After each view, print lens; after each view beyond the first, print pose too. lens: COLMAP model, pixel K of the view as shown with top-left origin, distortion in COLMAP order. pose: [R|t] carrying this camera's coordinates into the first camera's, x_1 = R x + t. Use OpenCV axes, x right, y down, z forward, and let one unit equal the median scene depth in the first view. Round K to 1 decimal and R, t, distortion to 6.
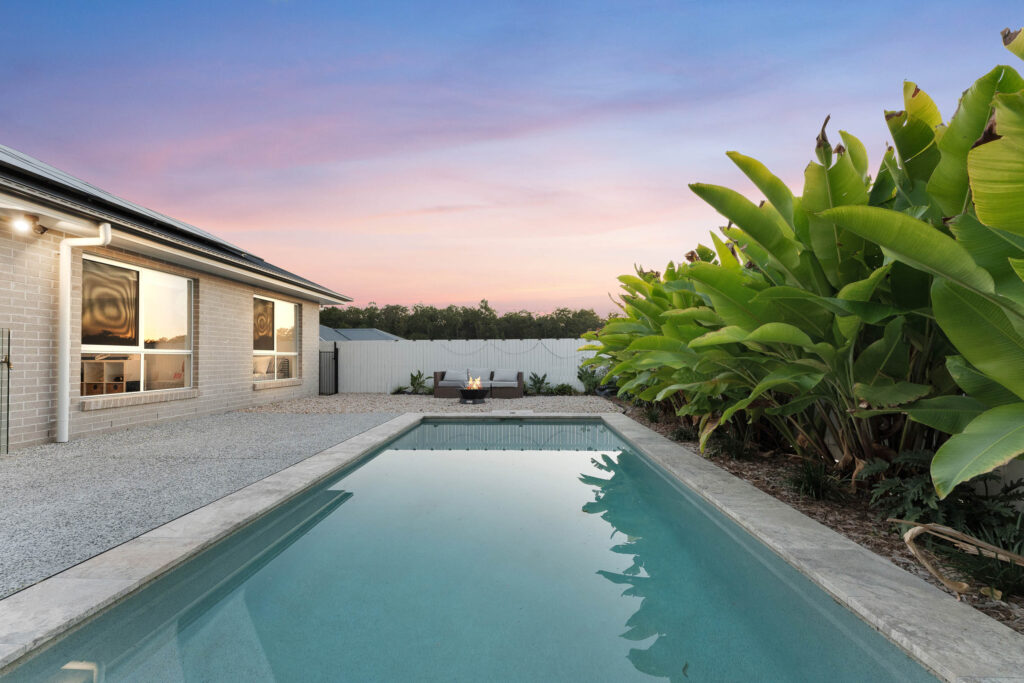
lens RADIAL K [[417.7, 0, 508.7], [0, 417.7, 352.0], [0, 0, 1]] dist [0.003949, 0.000536]
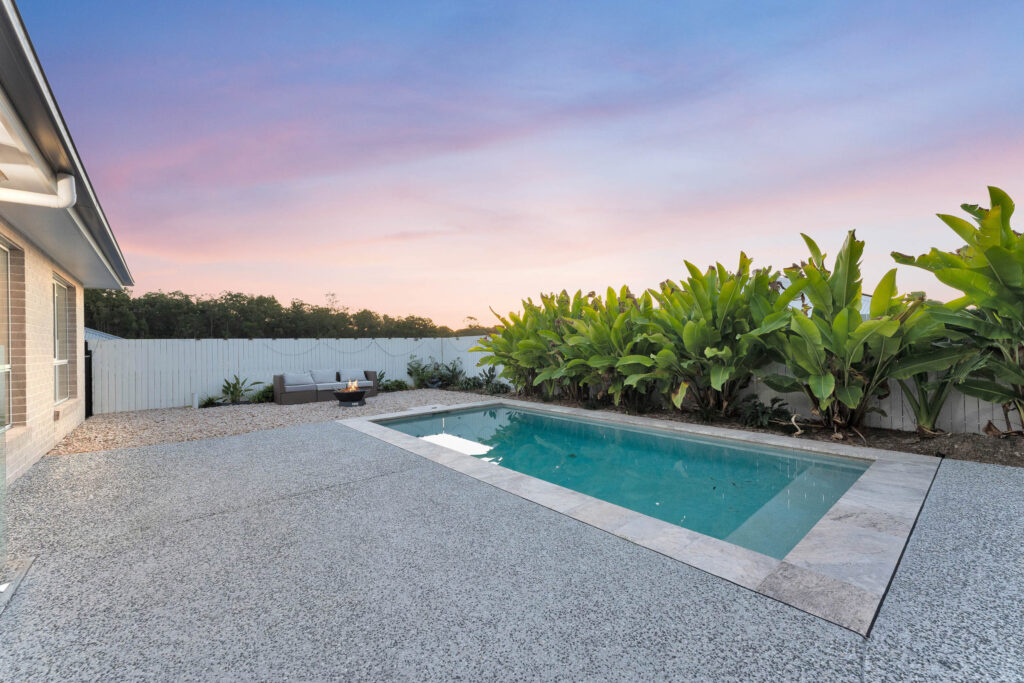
lens RADIAL K [[417.7, 0, 507.5], [0, 417.7, 341.9], [0, 0, 1]] dist [0.003949, 0.000536]
pose [[0.737962, -0.005508, 0.674819, -0.383326], [0.006945, 0.999976, 0.000568, -0.019700], [-0.674806, 0.004268, 0.737983, 0.029299]]
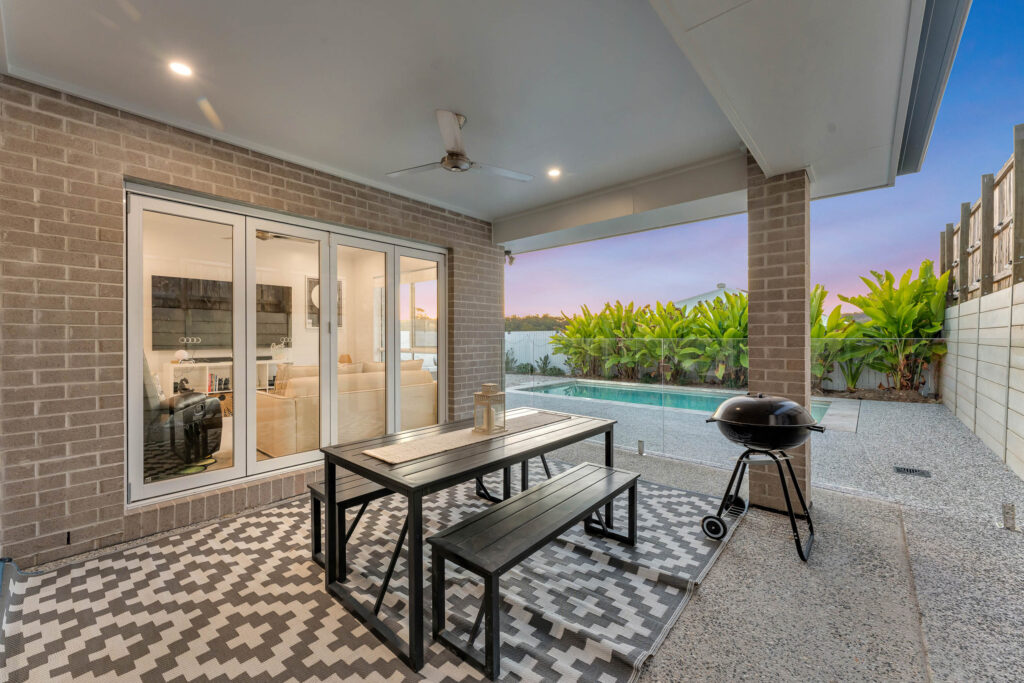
lens RADIAL K [[417.7, 0, 509.9], [0, 417.7, 337.7], [0, 0, 1]] dist [0.003949, 0.000536]
pose [[0.623507, -0.007596, 0.781781, -0.824229], [-0.007032, 0.999858, 0.015323, -0.032904], [-0.781786, -0.015051, 0.623365, 0.069473]]
